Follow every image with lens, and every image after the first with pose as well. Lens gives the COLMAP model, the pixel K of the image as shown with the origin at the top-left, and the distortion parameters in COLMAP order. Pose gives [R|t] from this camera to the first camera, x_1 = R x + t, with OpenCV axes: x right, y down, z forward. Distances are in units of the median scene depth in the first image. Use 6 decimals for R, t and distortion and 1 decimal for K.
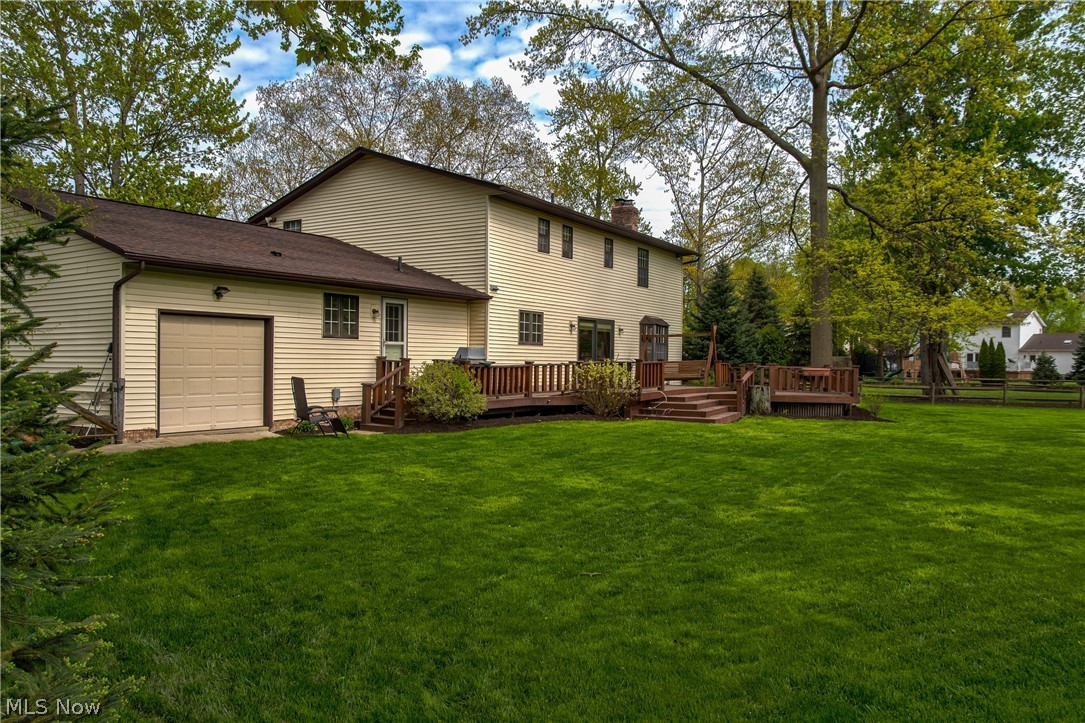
lens RADIAL K [[820.3, 0, 542.5], [0, 820.3, 361.5], [0, 0, 1]] dist [-0.123006, 0.121593]
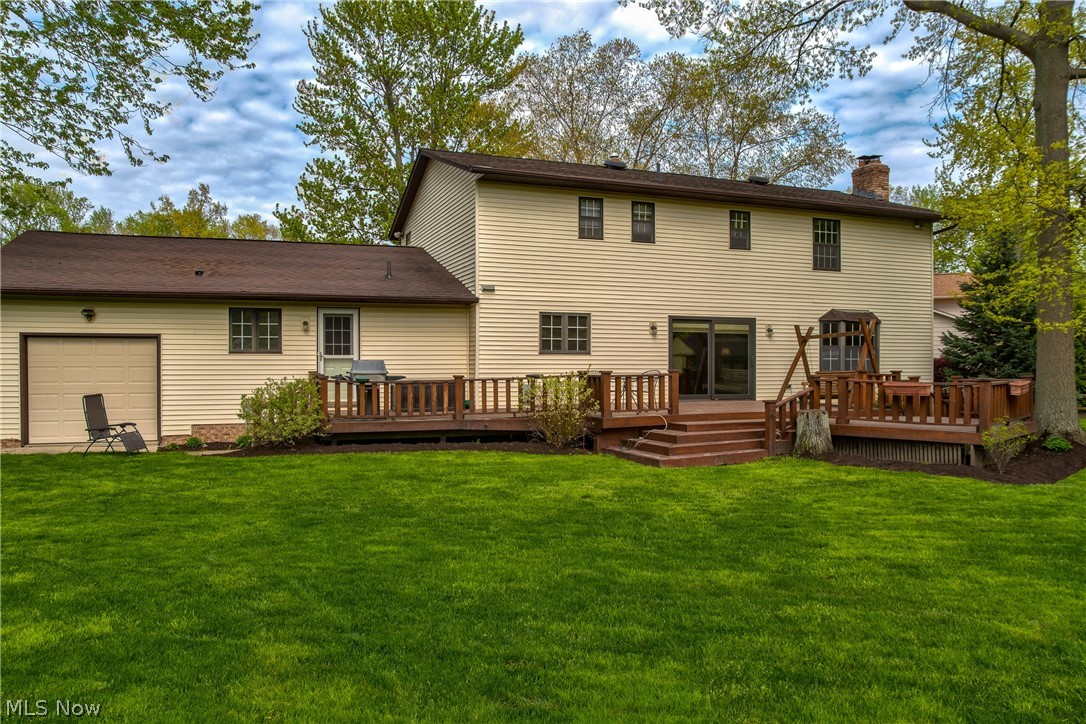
lens RADIAL K [[821.1, 0, 543.0], [0, 821.1, 362.0], [0, 0, 1]] dist [-0.123006, 0.121593]
pose [[0.779981, -0.016809, -0.625577, 0.508633], [0.009420, 0.999841, -0.015120, -0.000347], [0.625732, 0.005900, 0.780016, 0.376821]]
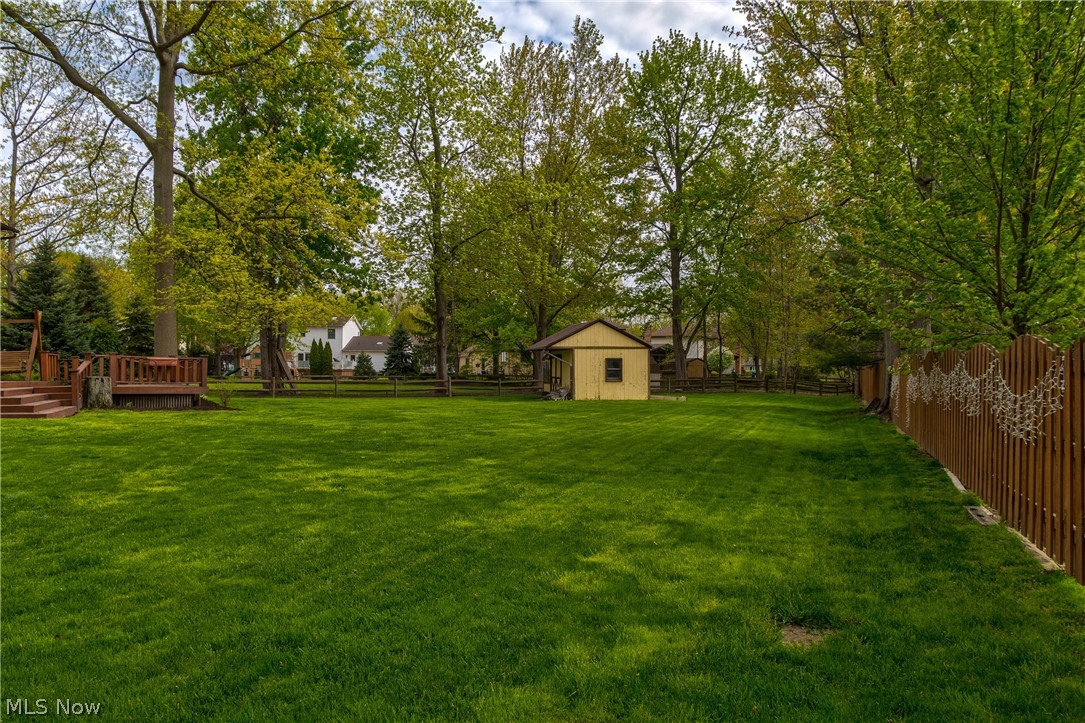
lens RADIAL K [[820.3, 0, 542.5], [0, 820.3, 361.5], [0, 0, 1]] dist [-0.123006, 0.121593]
pose [[0.706831, -0.003608, 0.707373, -0.012857], [0.007076, 0.999973, -0.001970, 0.018662], [-0.707347, 0.006397, 0.706837, 0.023059]]
